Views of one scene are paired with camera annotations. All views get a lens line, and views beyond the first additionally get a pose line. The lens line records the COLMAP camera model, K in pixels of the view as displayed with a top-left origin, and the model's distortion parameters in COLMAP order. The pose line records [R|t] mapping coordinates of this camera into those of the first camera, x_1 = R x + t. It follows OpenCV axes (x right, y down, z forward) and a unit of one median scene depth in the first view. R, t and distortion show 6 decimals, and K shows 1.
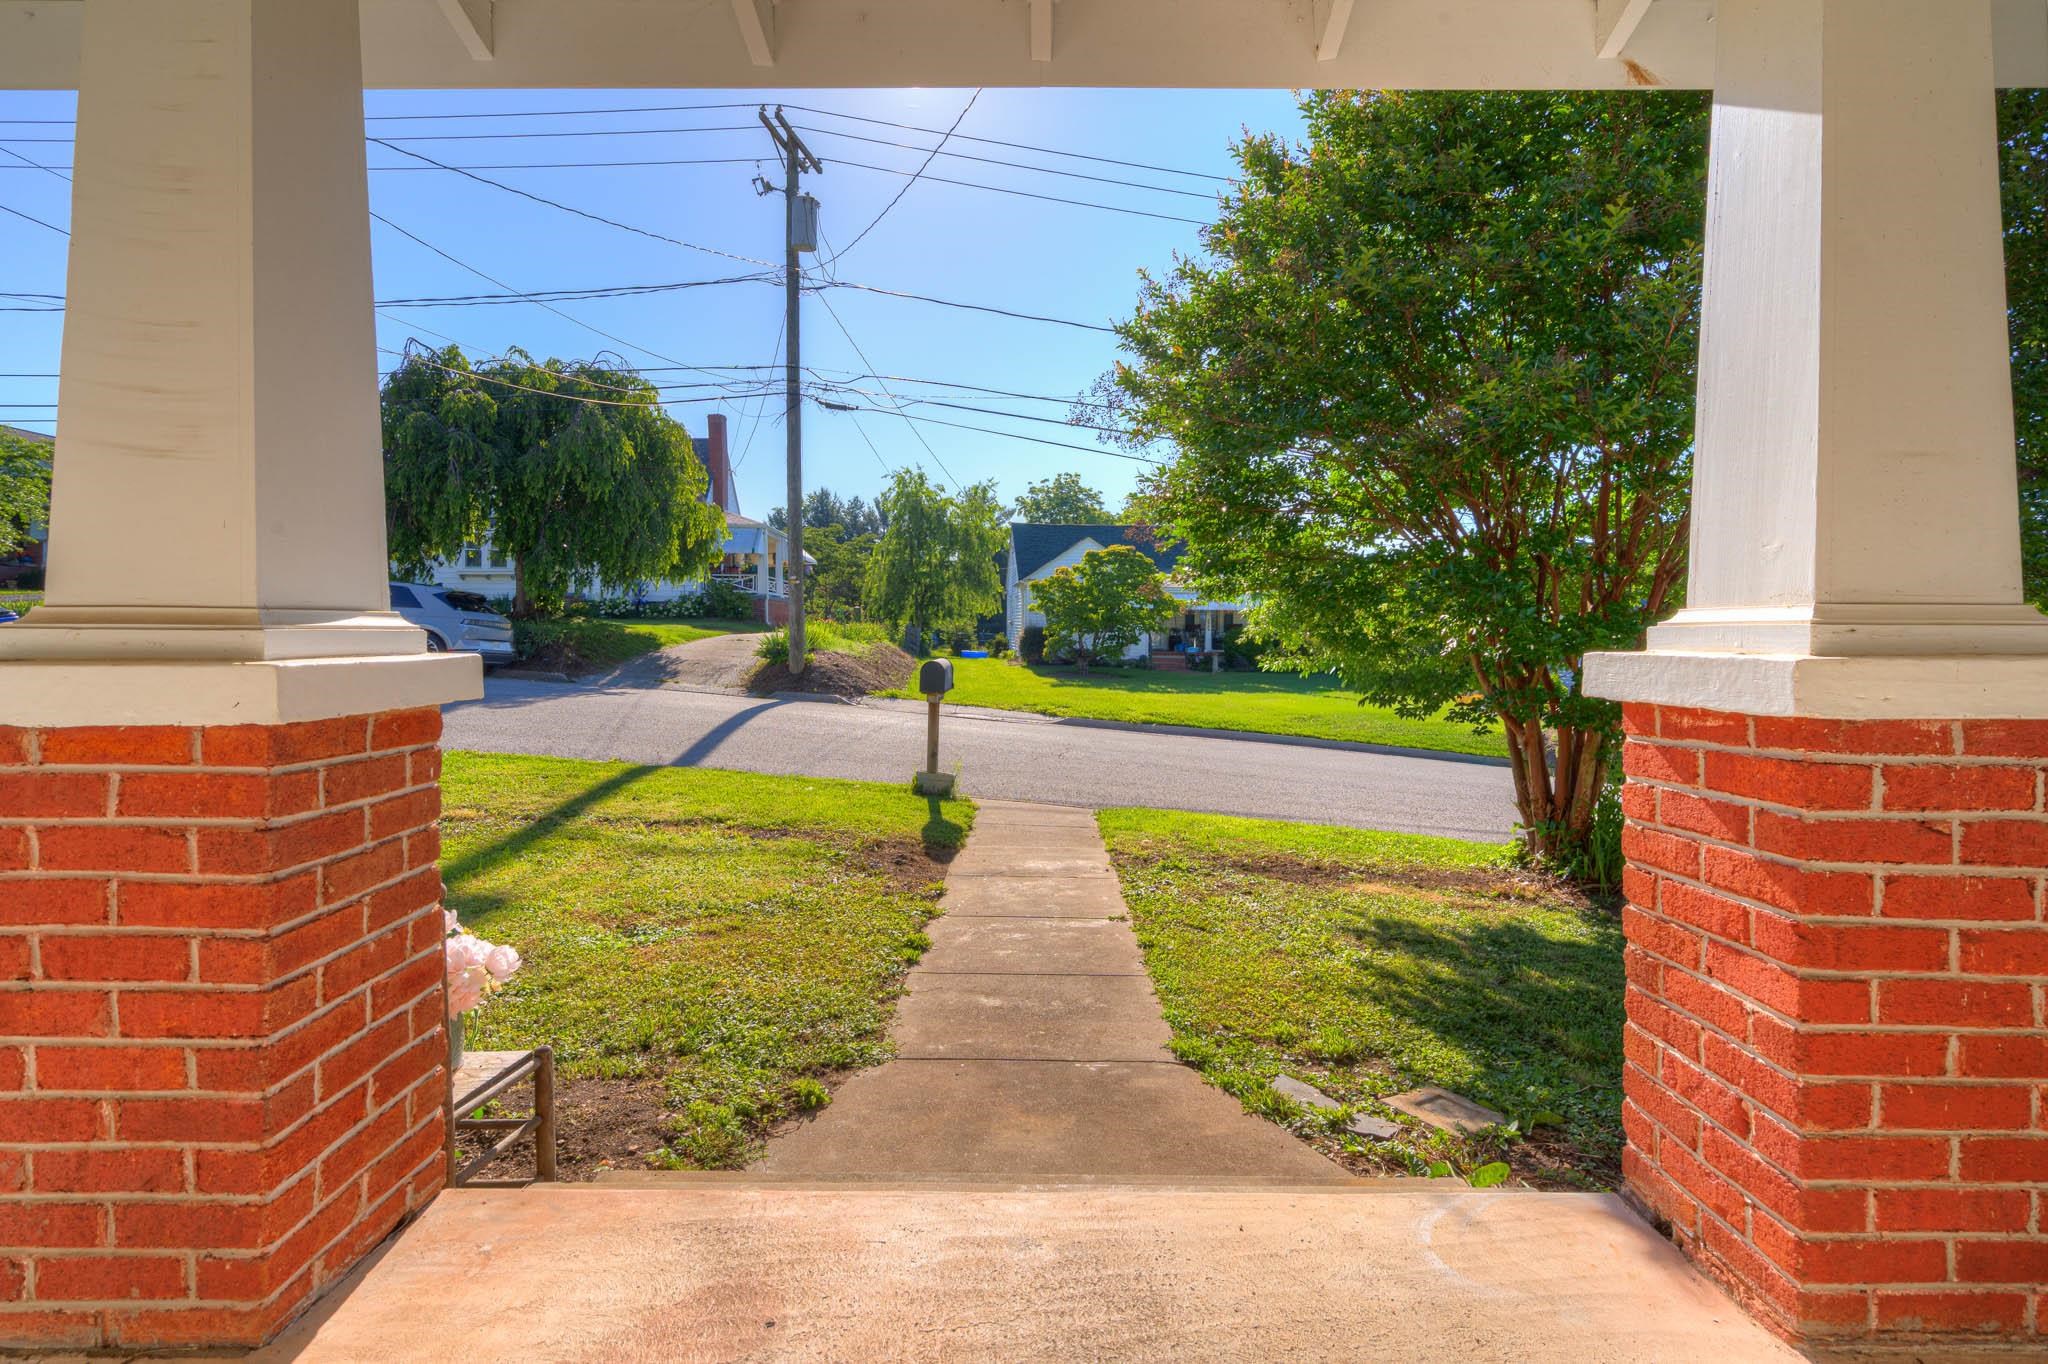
lens RADIAL K [[1014.8, 0, 1018.5], [0, 1014.8, 647.7], [0, 0, 1]] dist [0.001383, 0.000942]
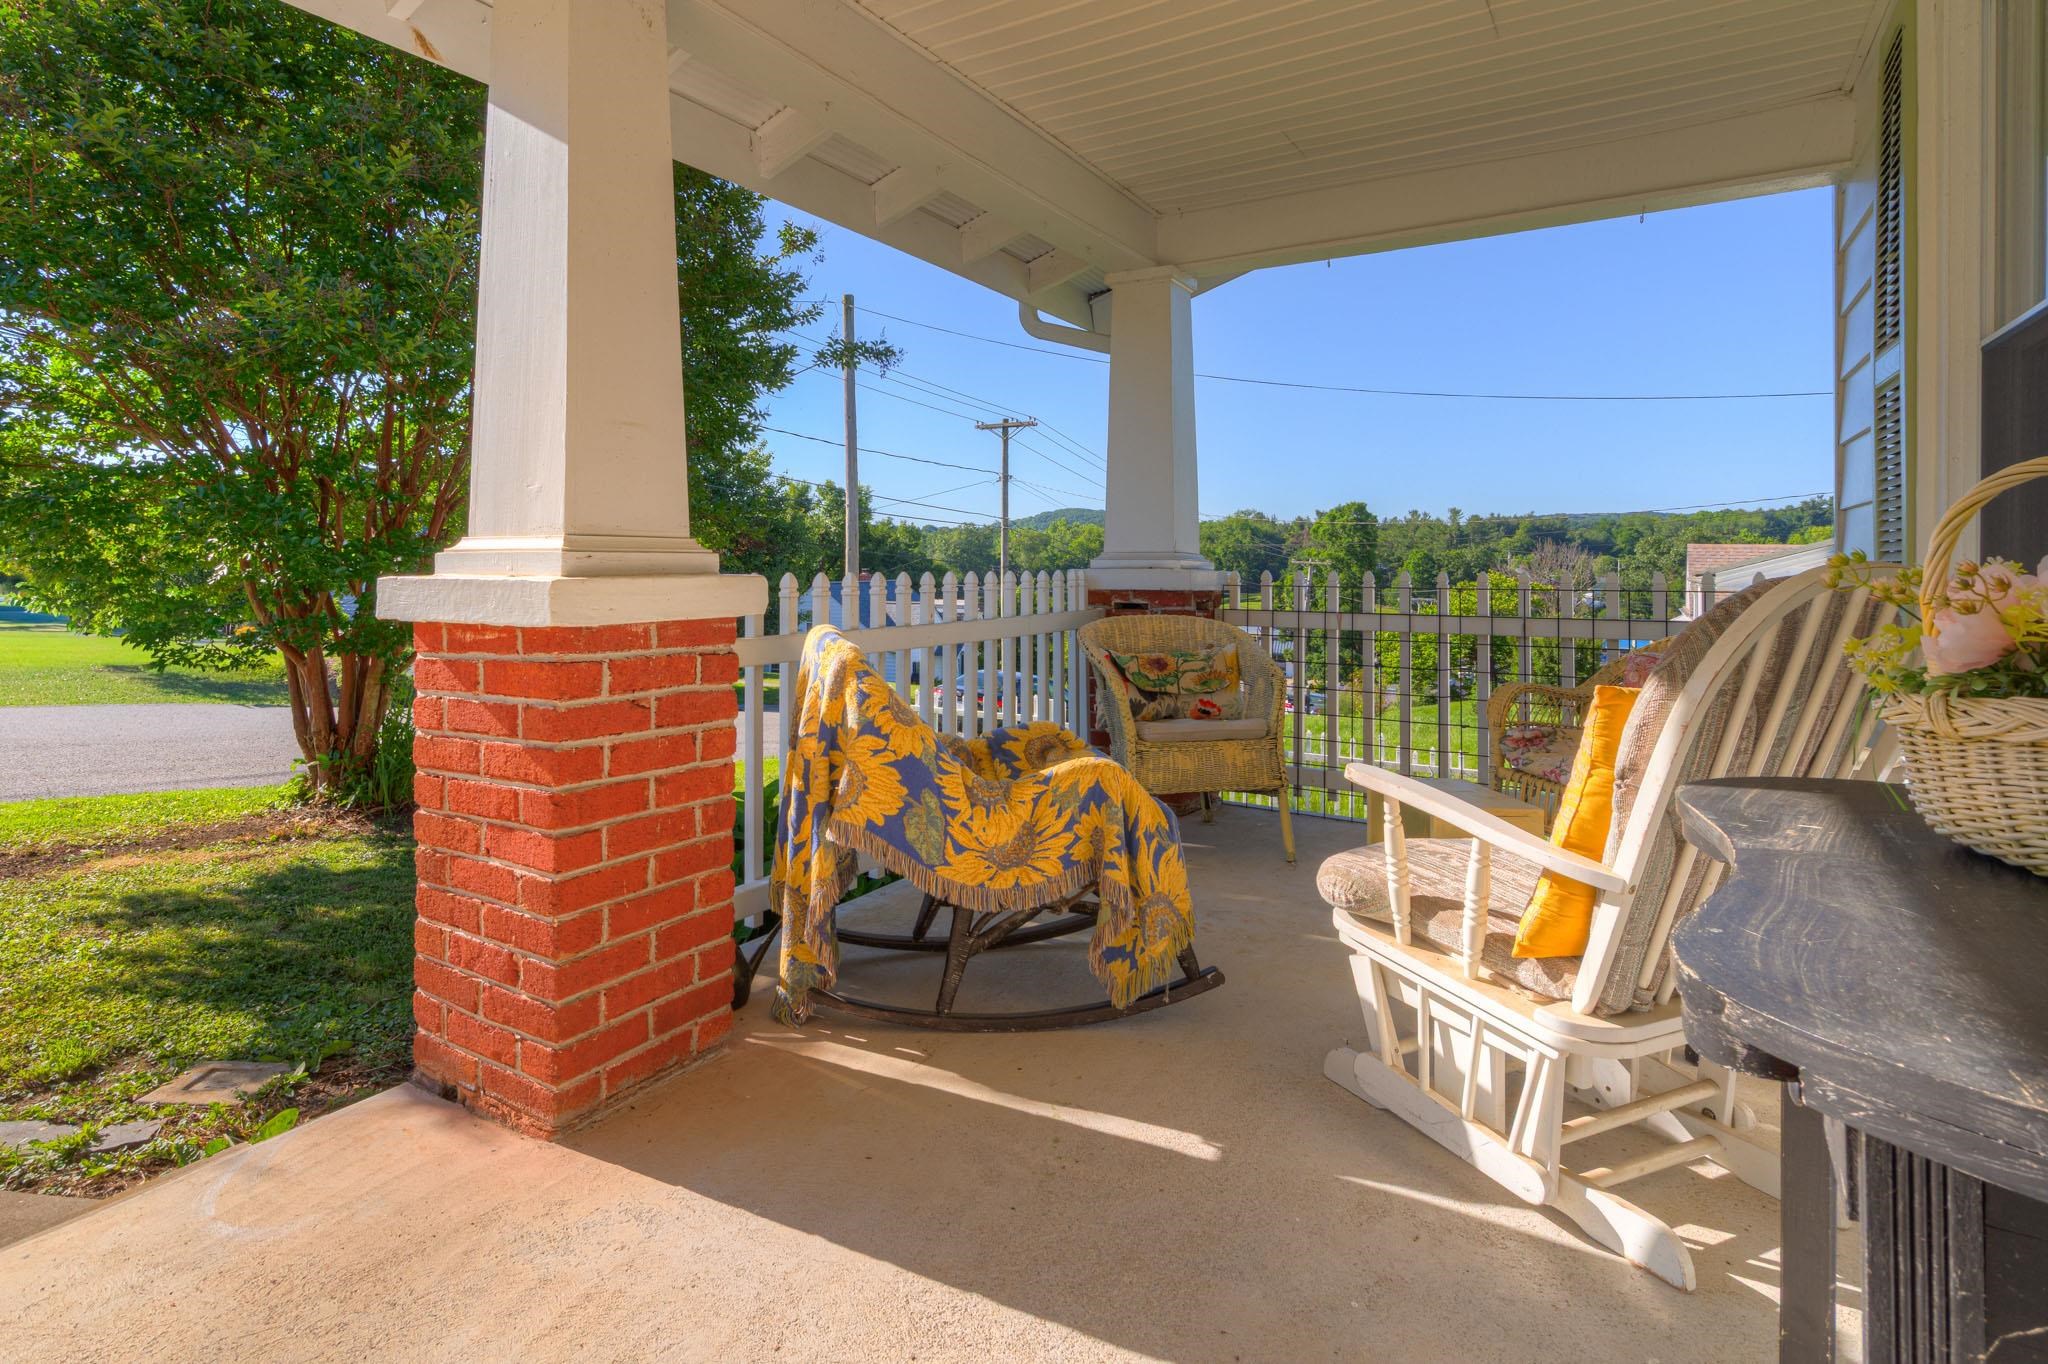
lens RADIAL K [[1122.4, 0, 1022.9], [0, 1122.4, 536.9], [0, 0, 1]] dist [0.000777, 0.002833]
pose [[0.492028, 0.016580, 0.870421, -0.099284], [0.013278, 0.999559, -0.026545, 0.002237], [-0.870478, 0.024618, 0.491591, -0.119401]]
